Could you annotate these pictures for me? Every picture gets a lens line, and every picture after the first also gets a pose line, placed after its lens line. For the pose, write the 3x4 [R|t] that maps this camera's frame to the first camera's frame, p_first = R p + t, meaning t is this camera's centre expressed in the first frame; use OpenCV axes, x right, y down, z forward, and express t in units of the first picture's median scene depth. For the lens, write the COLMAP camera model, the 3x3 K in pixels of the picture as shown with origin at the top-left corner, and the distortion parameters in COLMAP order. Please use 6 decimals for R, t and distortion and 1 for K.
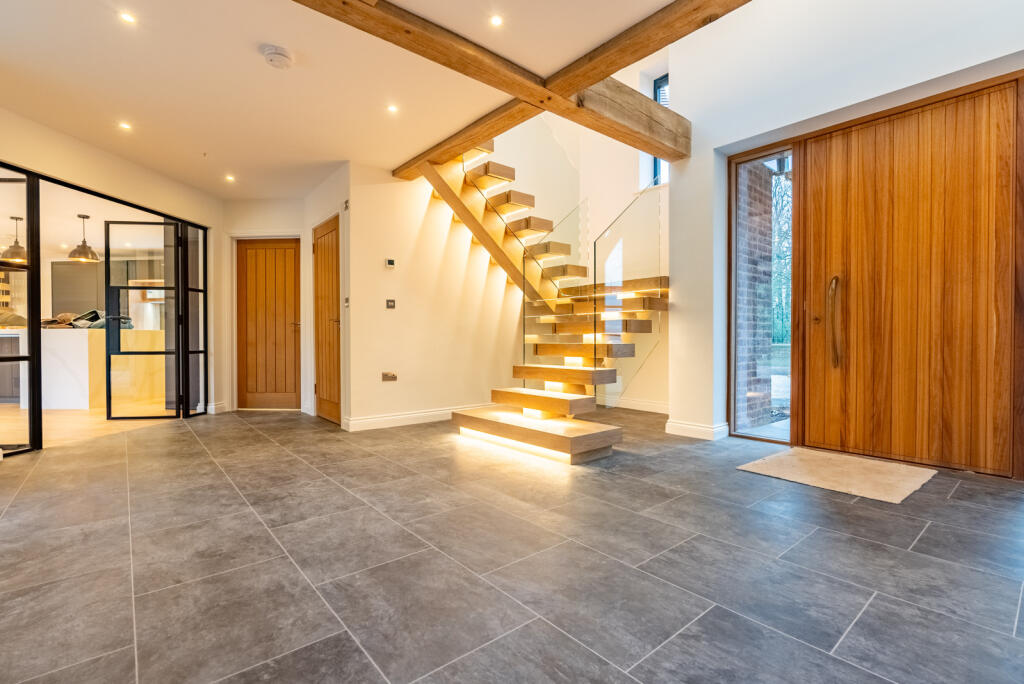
lens RADIAL K [[472.4, 0, 511.8], [0, 472.4, 344.5], [0, 0, 1]] dist [-0.016898, 0.001983]
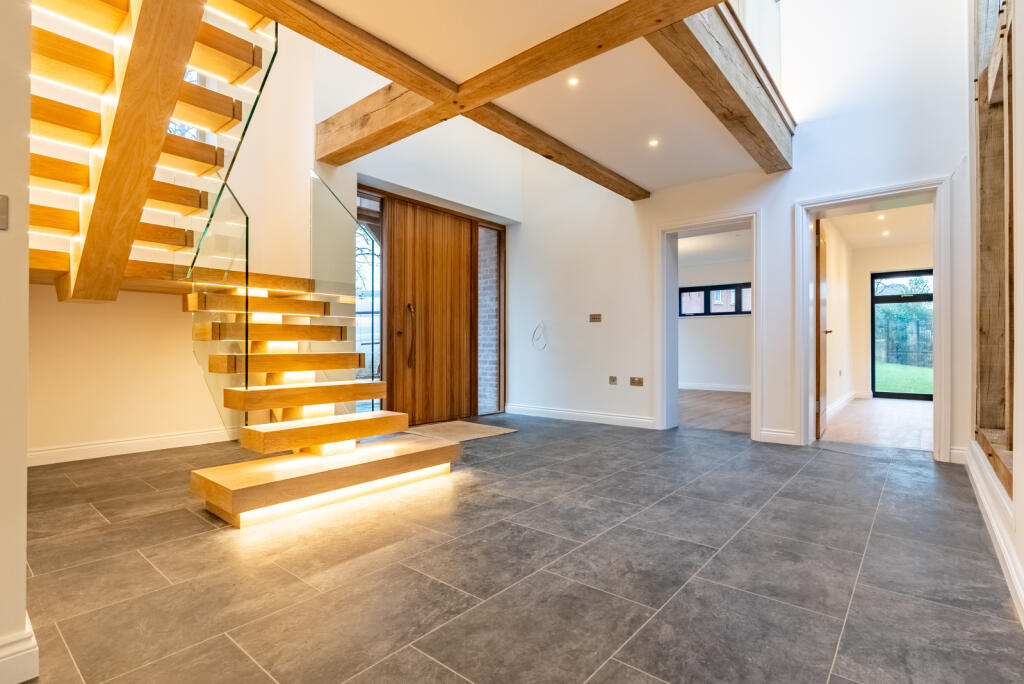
lens RADIAL K [[512.8, 0, 512.7], [0, 512.8, 343.2], [0, 0, 1]] dist [-0.003699, 0.000021]
pose [[-0.196808, 0.006818, 0.980418, -1.227357], [0.007858, 0.999955, -0.005376, -0.018471], [-0.980411, 0.006646, -0.196852, 1.359297]]
